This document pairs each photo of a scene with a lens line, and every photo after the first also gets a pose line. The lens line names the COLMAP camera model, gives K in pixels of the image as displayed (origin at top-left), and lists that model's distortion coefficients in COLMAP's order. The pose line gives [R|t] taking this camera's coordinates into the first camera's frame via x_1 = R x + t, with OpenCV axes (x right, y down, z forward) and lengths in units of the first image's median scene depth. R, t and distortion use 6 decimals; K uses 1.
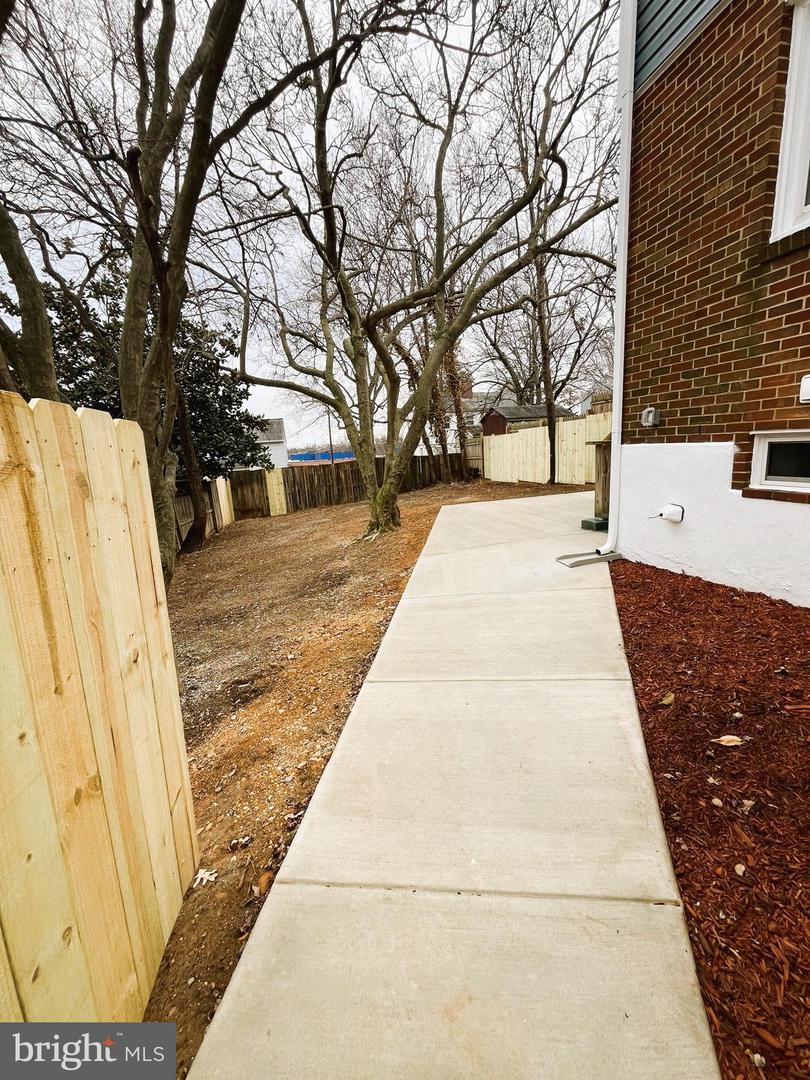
lens RADIAL K [[434.9, 0, 404.7], [0, 434.9, 536.0], [0, 0, 1]] dist [-0.000789, 0.000053]
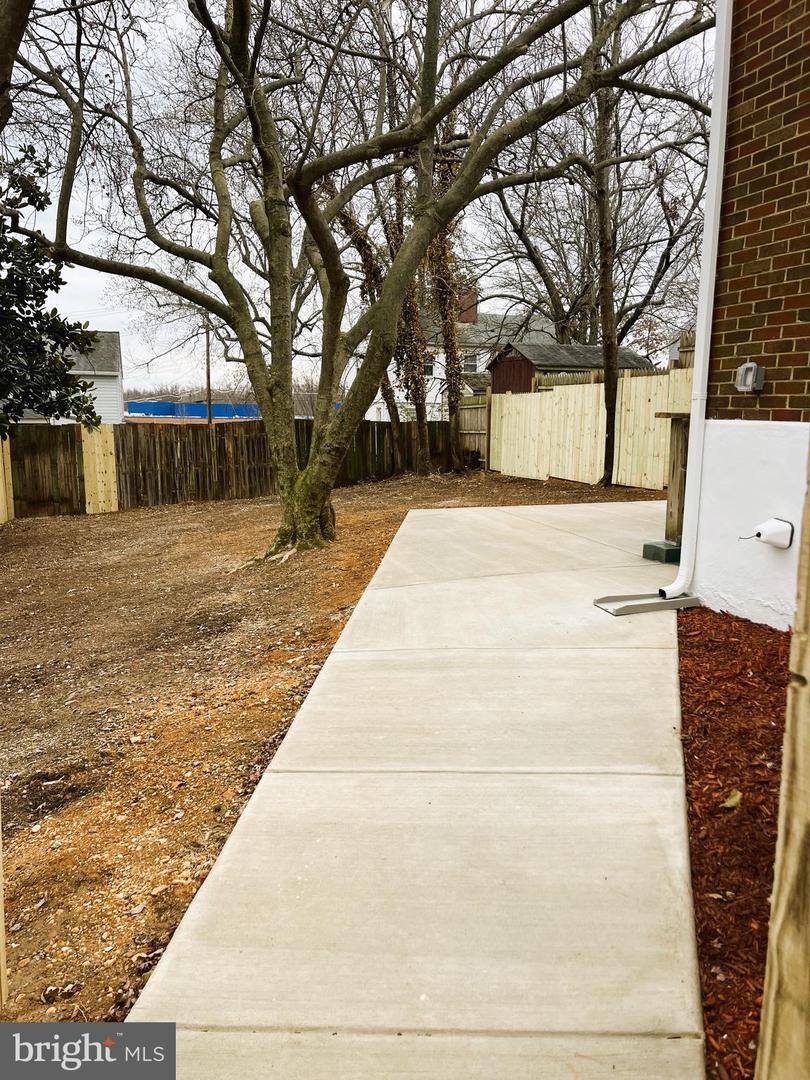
lens RADIAL K [[818.7, 0, 403.0], [0, 818.7, 540.6], [0, 0, 1]] dist [0.040189, -0.022771]
pose [[0.995241, 0.059287, 0.077328, -0.006398], [-0.056195, 0.997554, -0.041571, 0.033503], [-0.079603, 0.037027, 0.996139, -0.120194]]
